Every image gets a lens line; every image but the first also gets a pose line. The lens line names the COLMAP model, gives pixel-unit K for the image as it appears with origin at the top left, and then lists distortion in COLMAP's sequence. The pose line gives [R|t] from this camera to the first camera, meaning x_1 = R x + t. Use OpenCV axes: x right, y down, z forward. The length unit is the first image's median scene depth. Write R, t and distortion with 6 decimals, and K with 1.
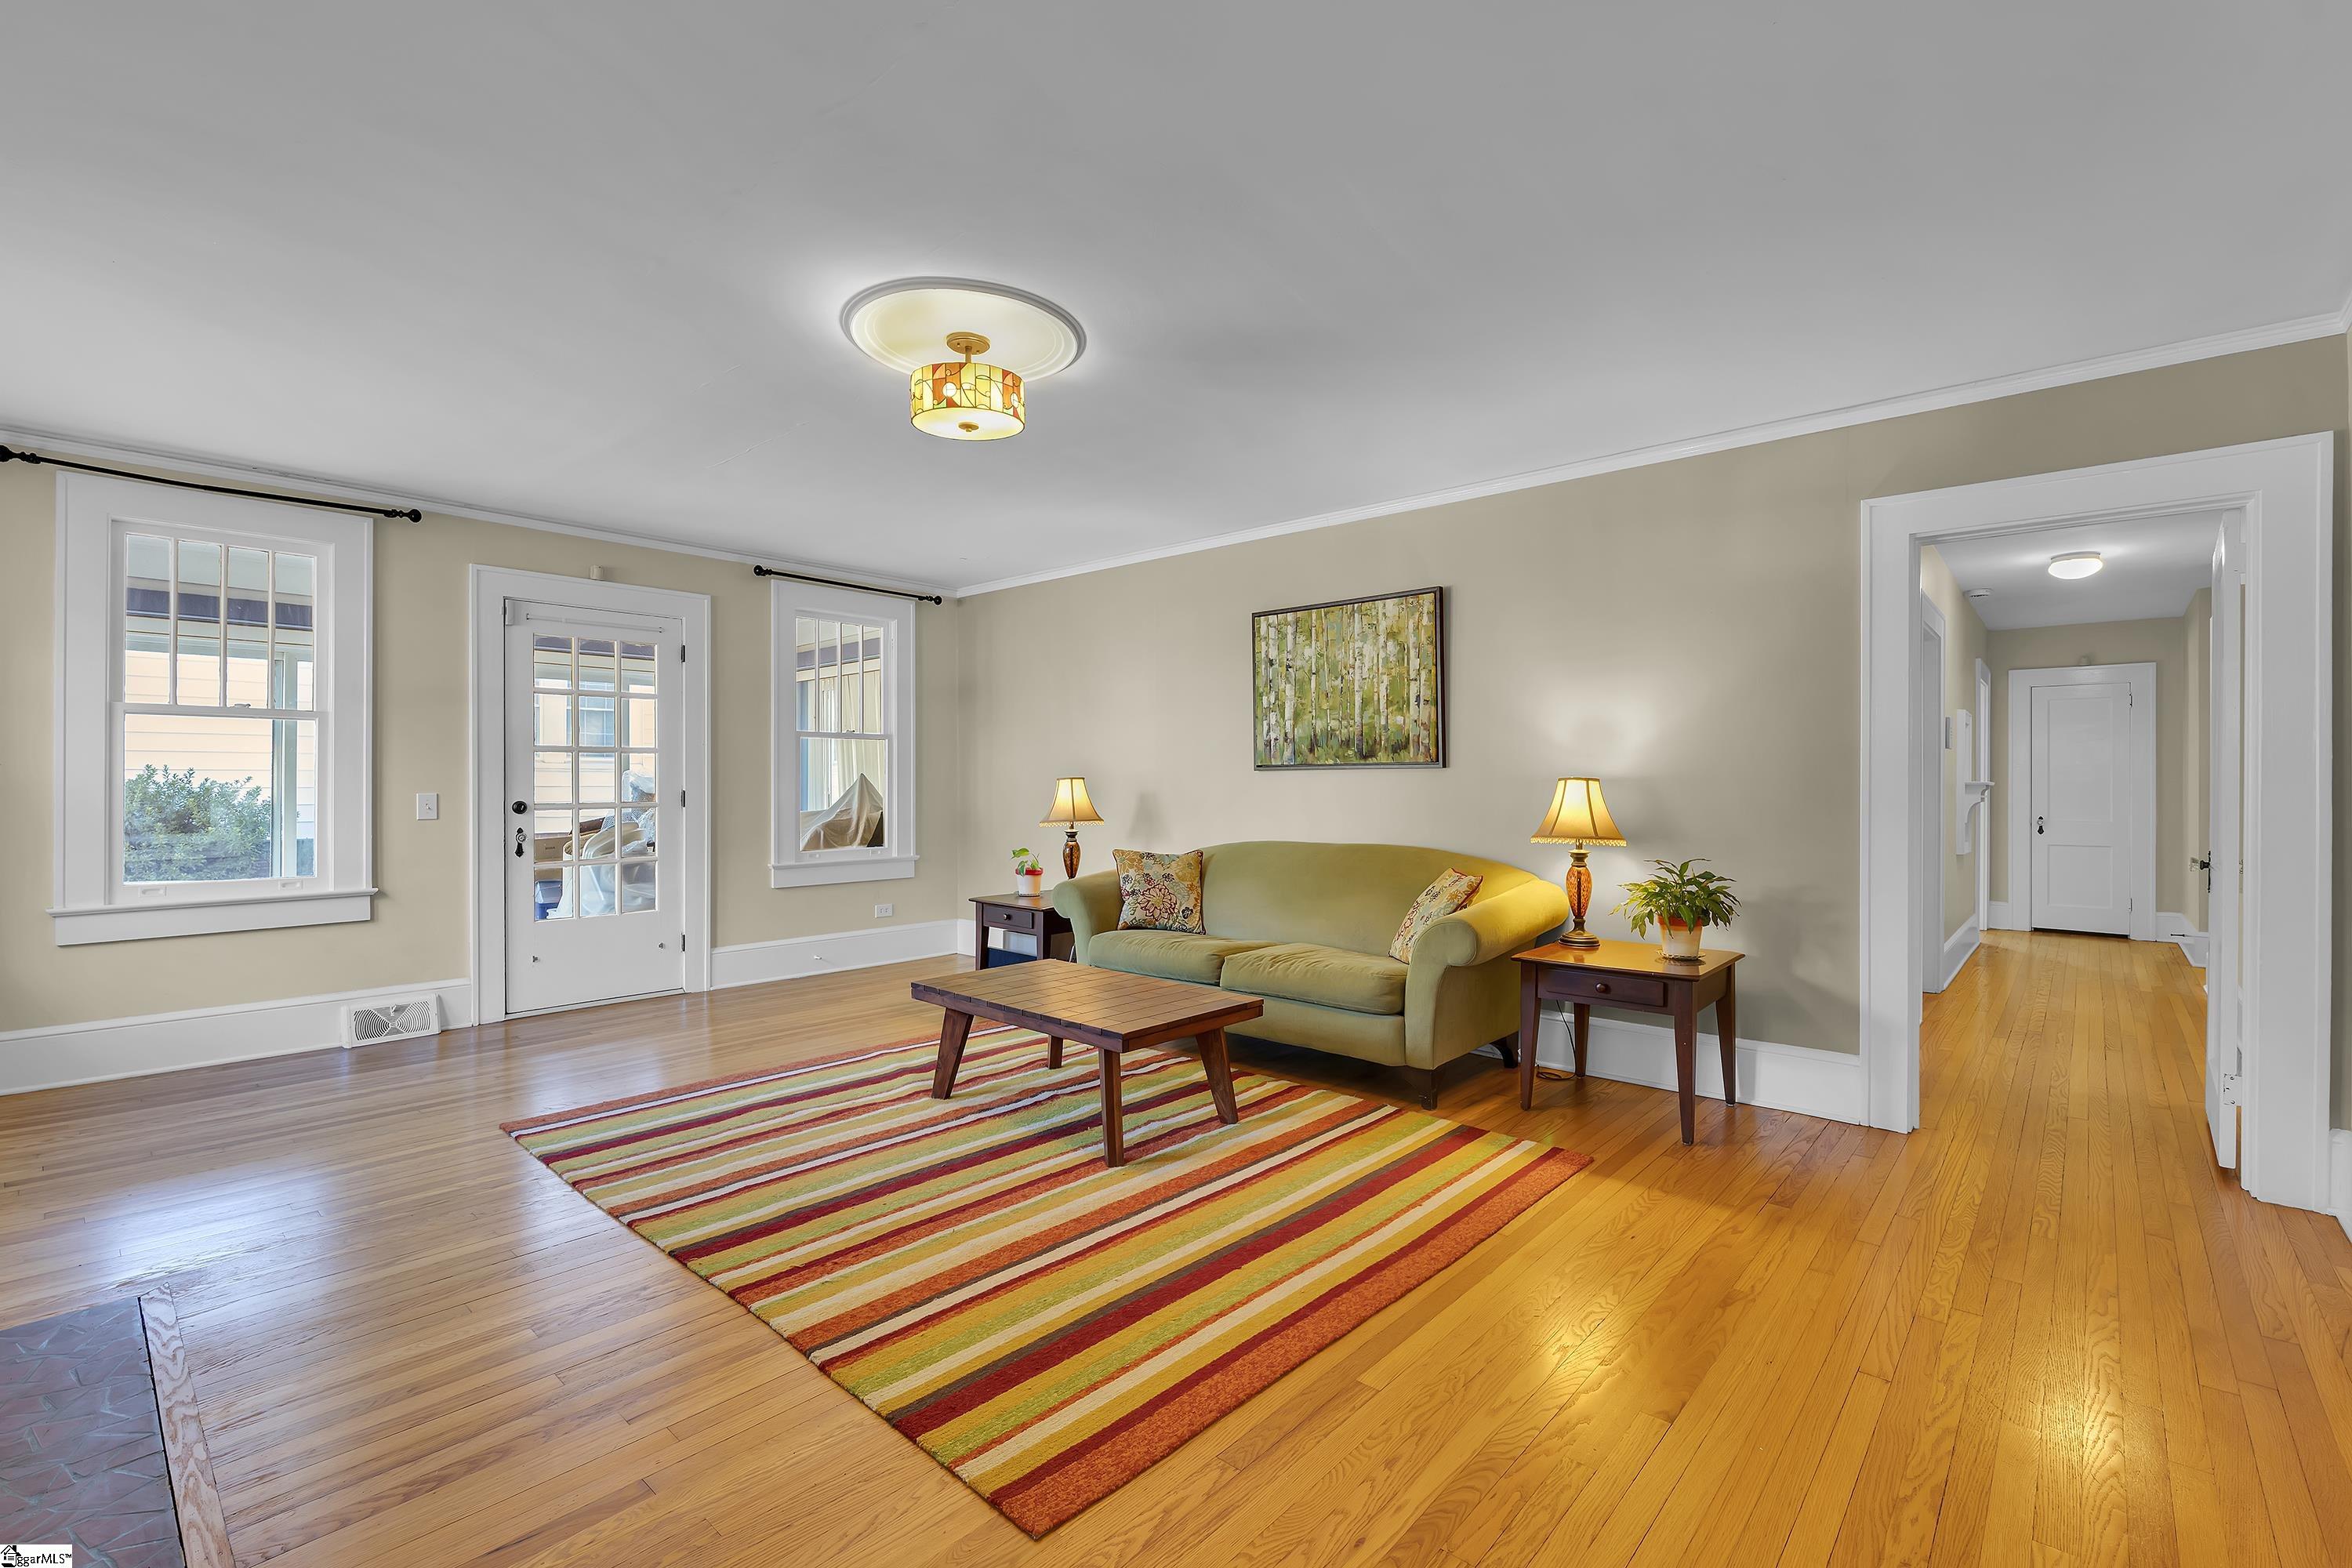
lens RADIAL K [[1028.8, 0, 1172.5], [0, 1028.8, 792.3], [0, 0, 1]] dist [-0.005920, -0.000213]
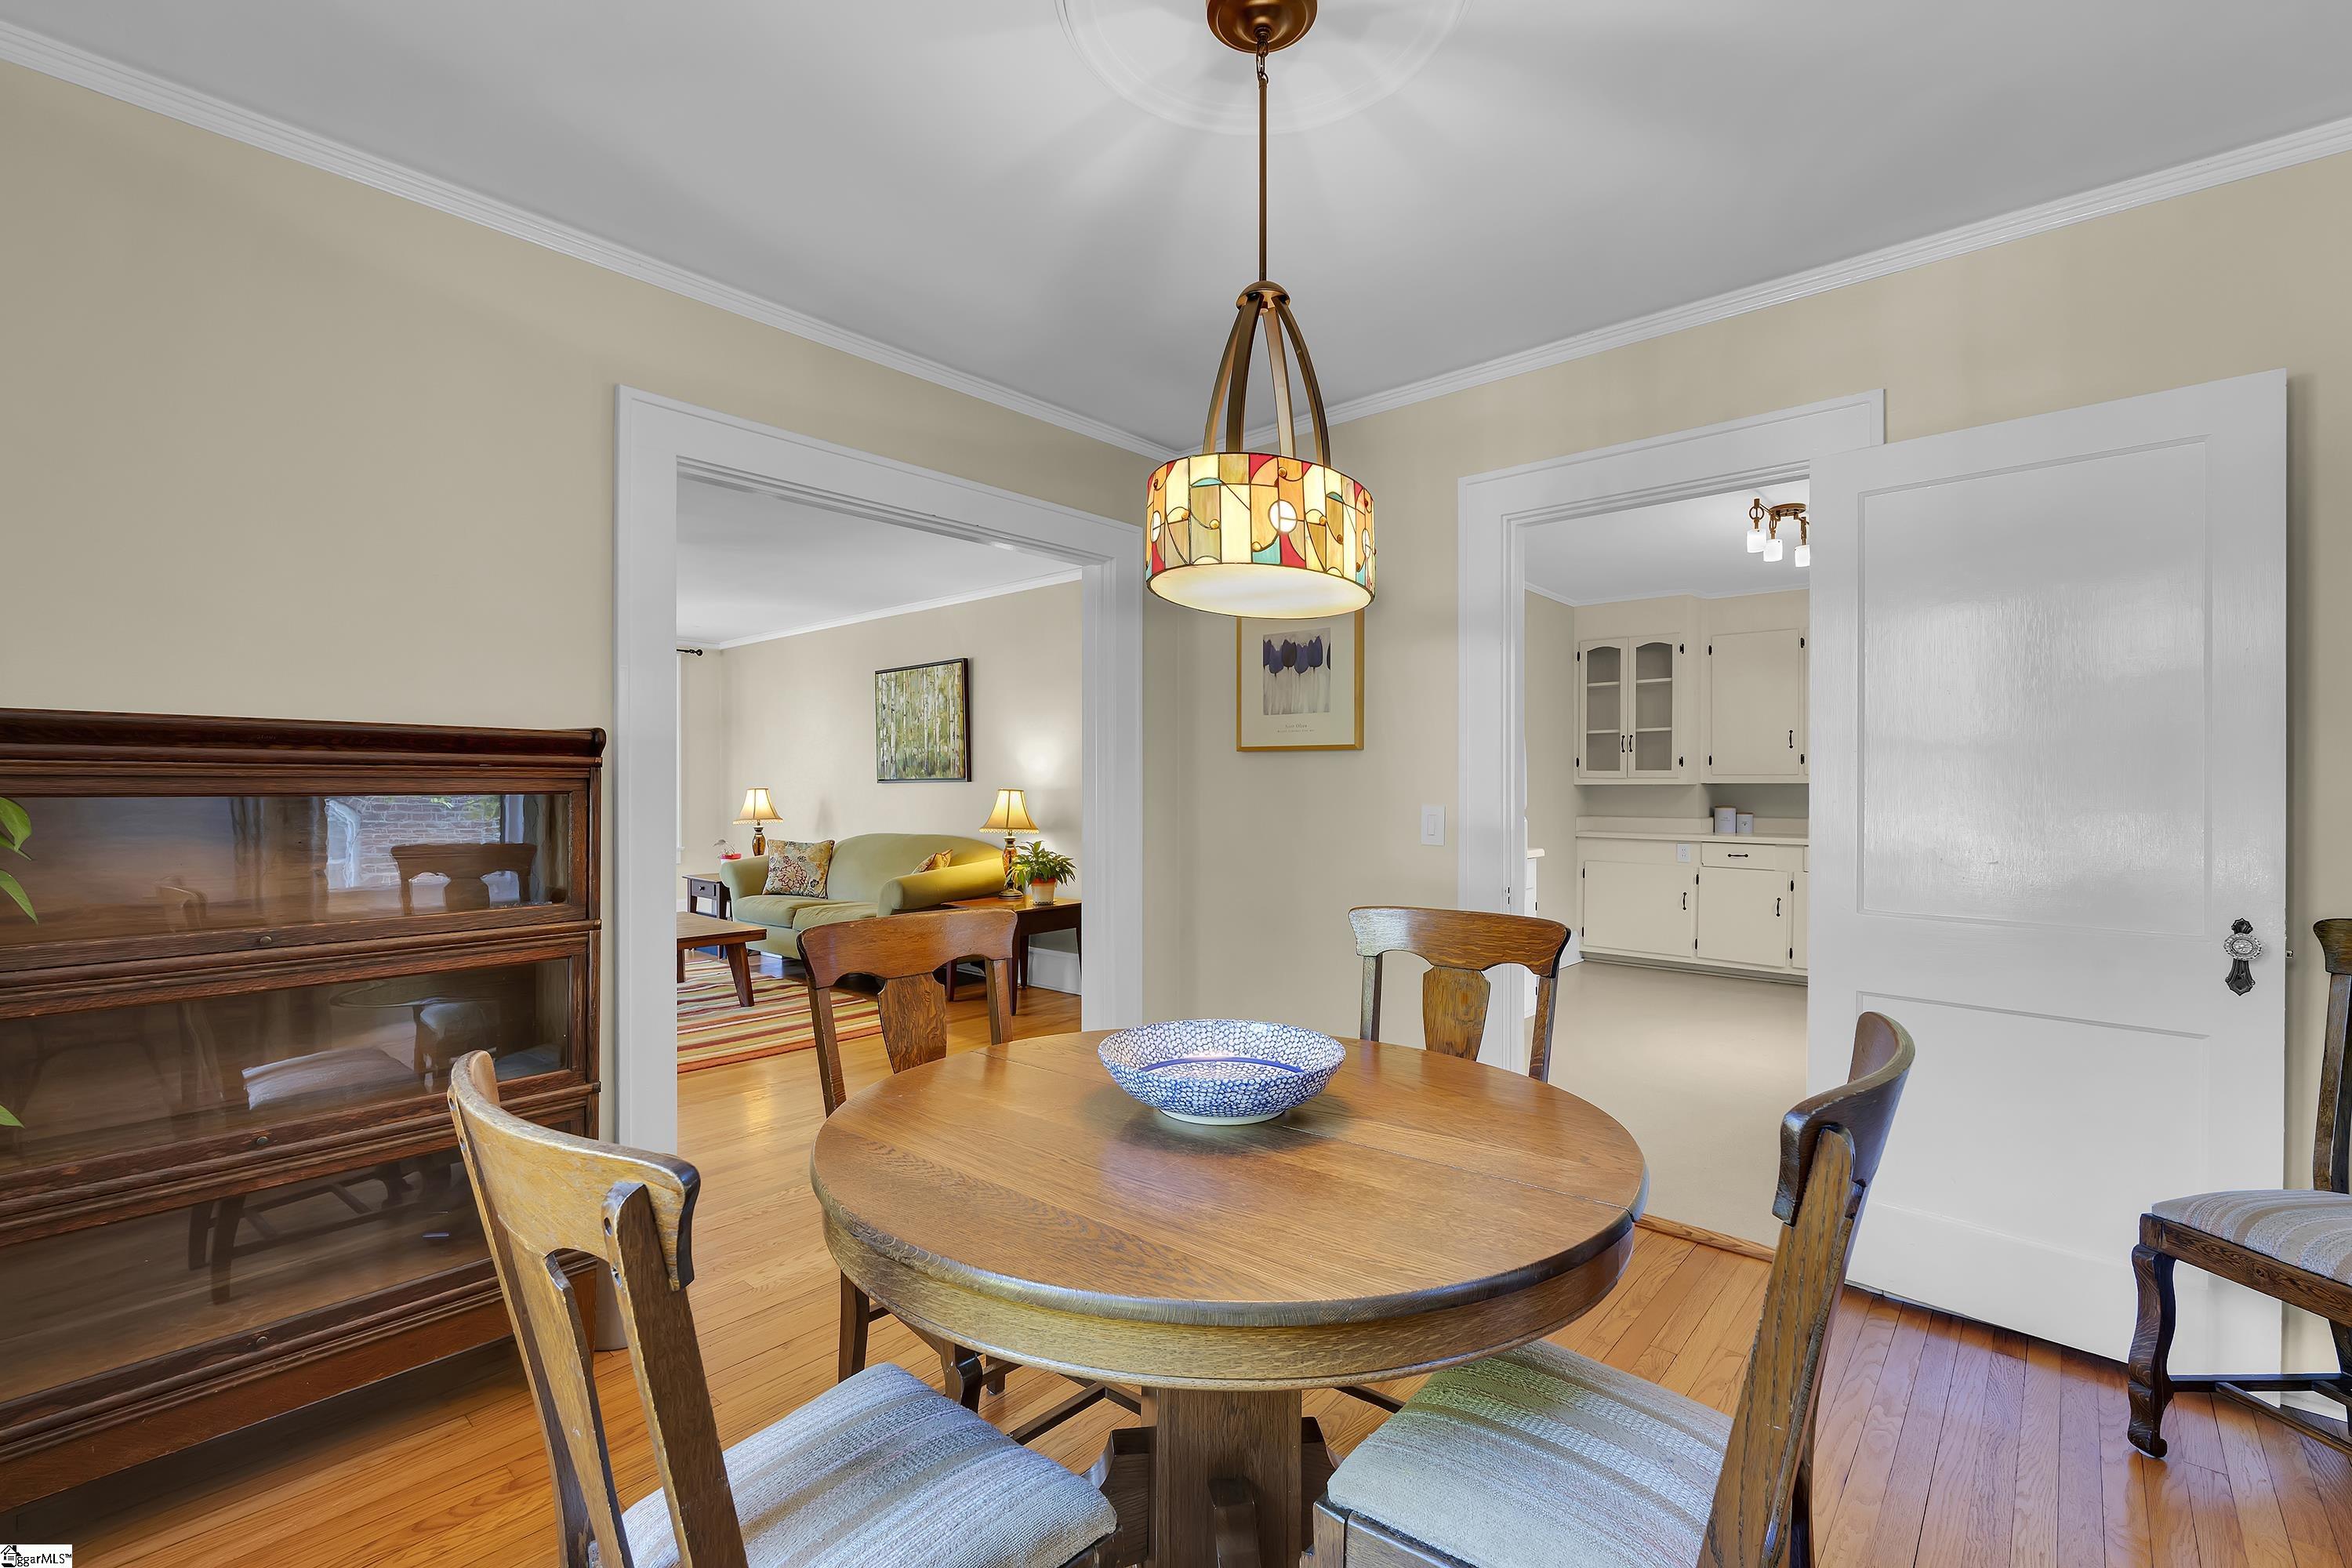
lens RADIAL K [[1028.8, 0, 1172.5], [0, 1028.8, 792.3], [0, 0, 1]] dist [-0.005920, -0.000213]
pose [[0.999953, 0.000407, 0.009671, 0.515414], [-0.000321, 0.999960, -0.008896, 0.003675], [-0.009675, 0.008893, 0.999914, -0.441709]]
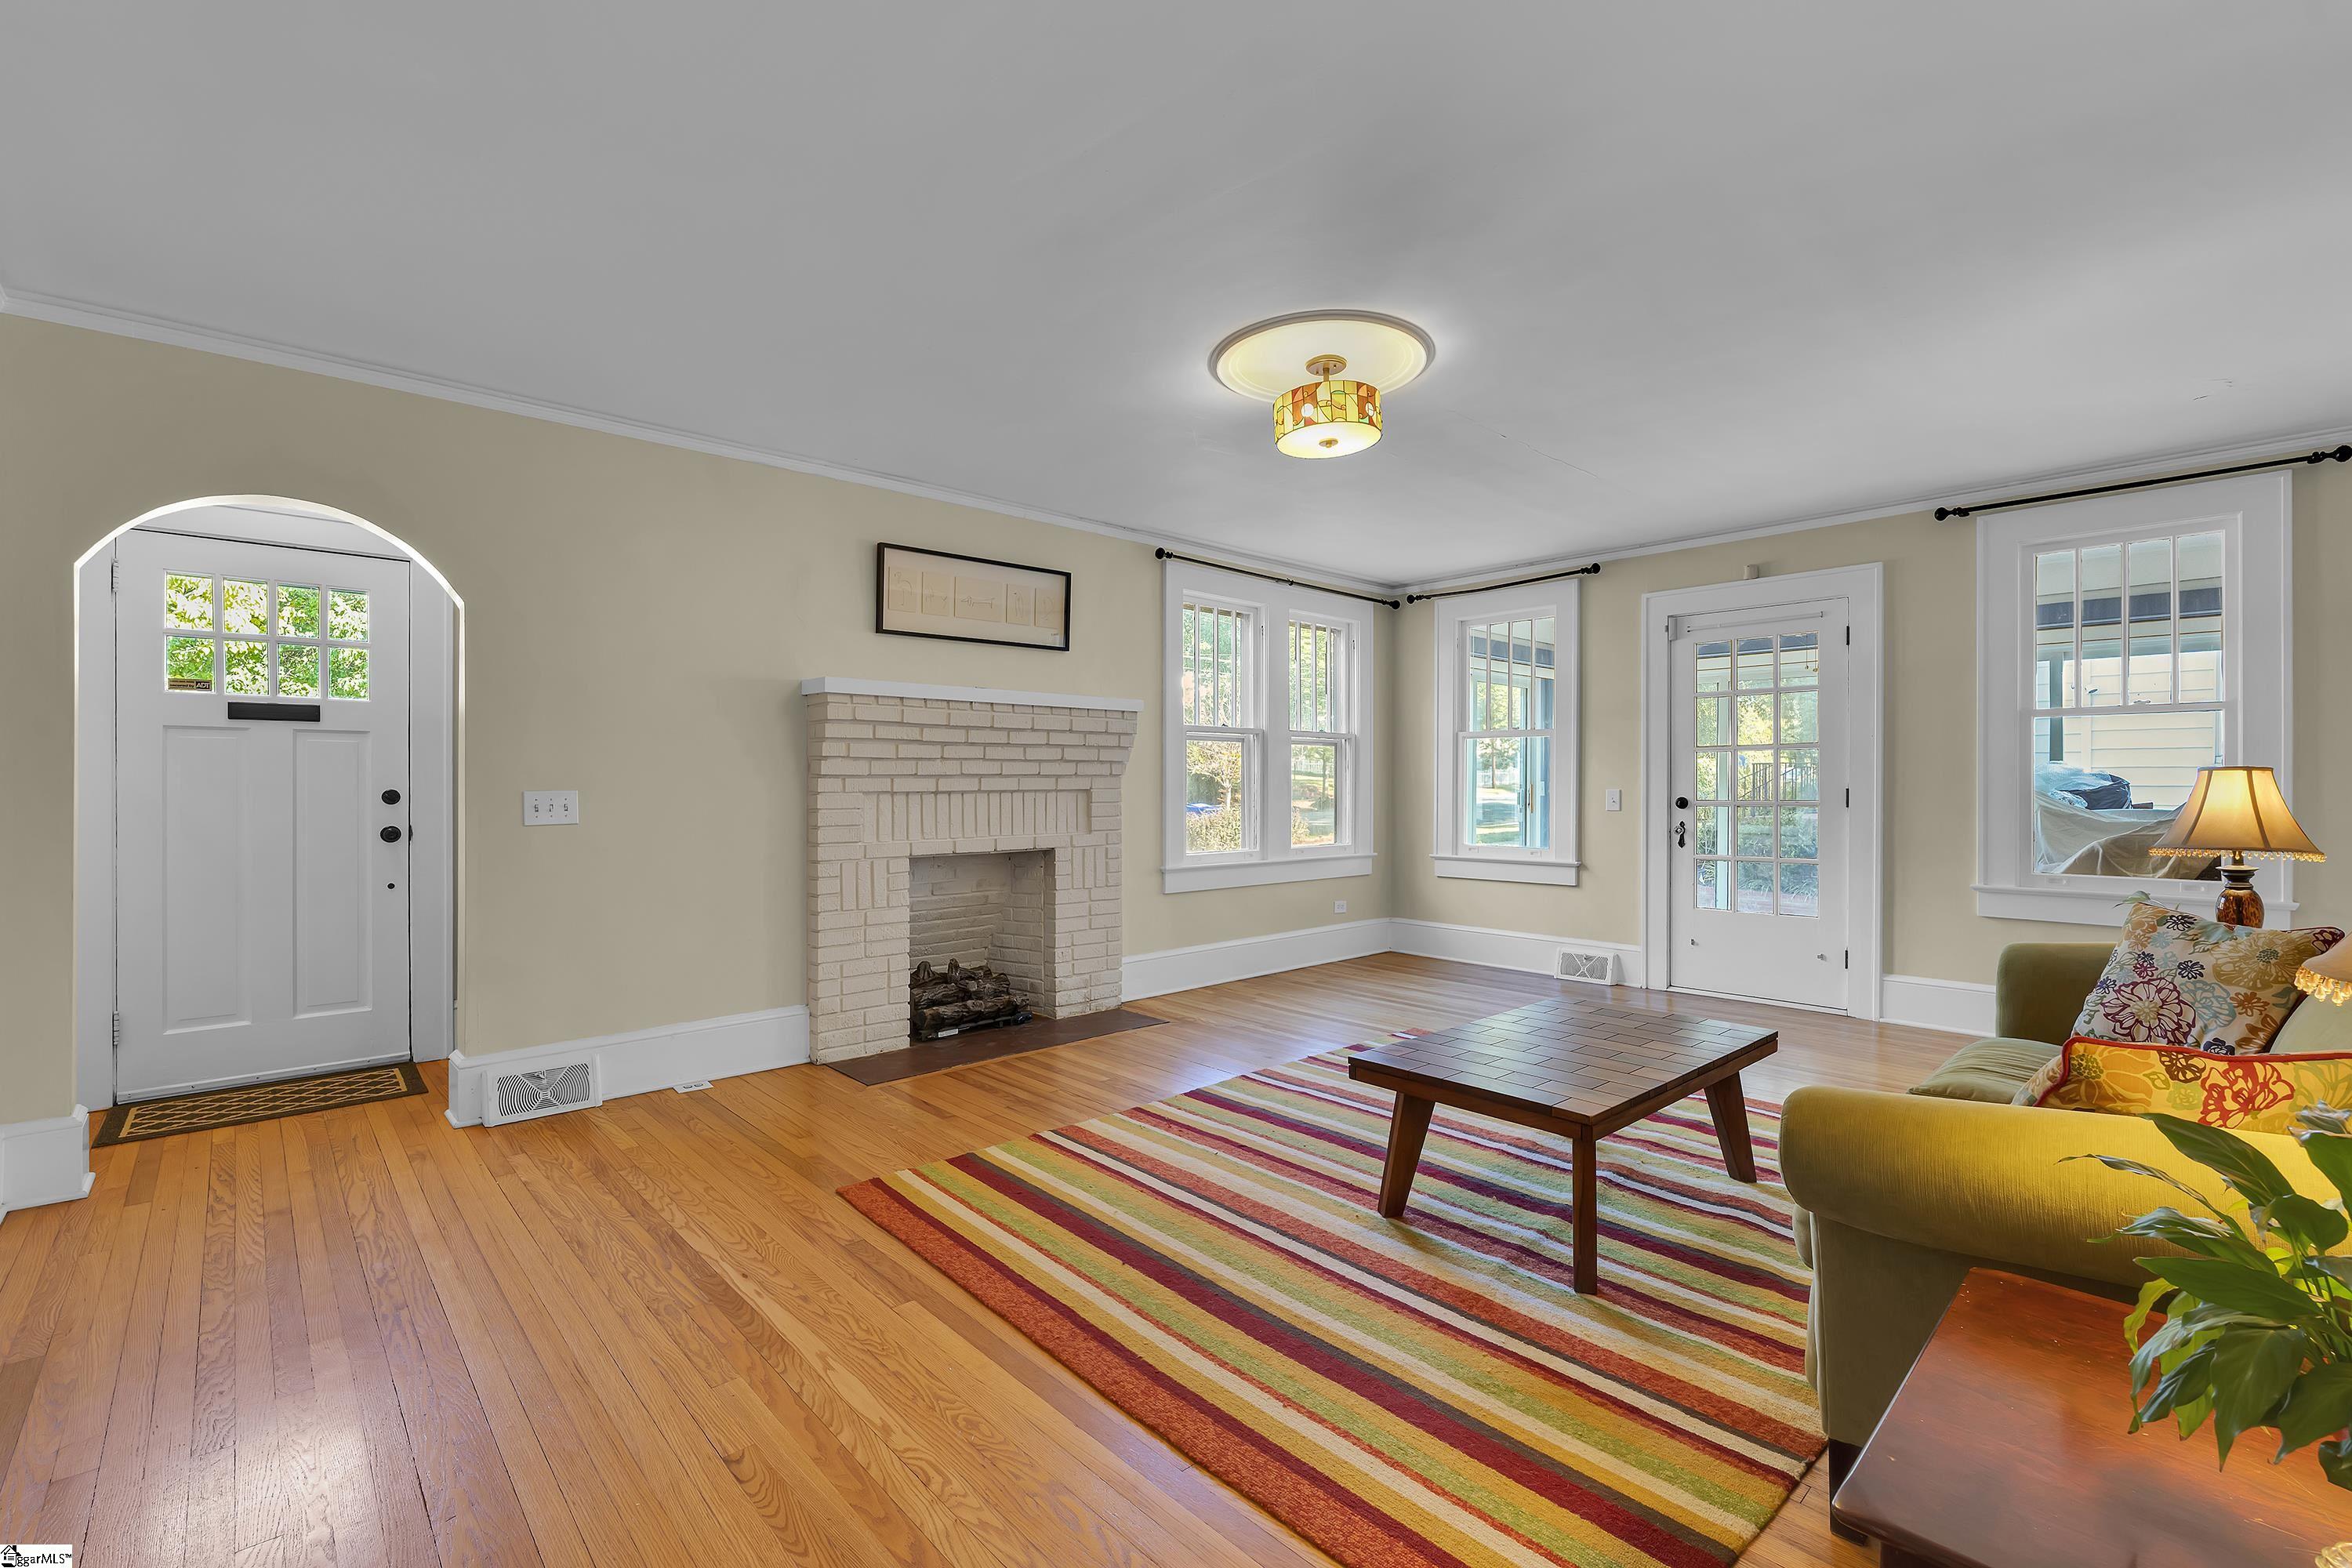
lens RADIAL K [[1034.8, 0, 1184.7], [0, 1034.8, 783.2], [0, 0, 1]] dist [-0.002023, -0.000134]
pose [[-0.093023, -0.000786, -0.995664, 0.551466], [-0.007652, 0.999971, -0.000075, -0.002324], [0.995635, 0.007612, -0.093026, 0.596335]]
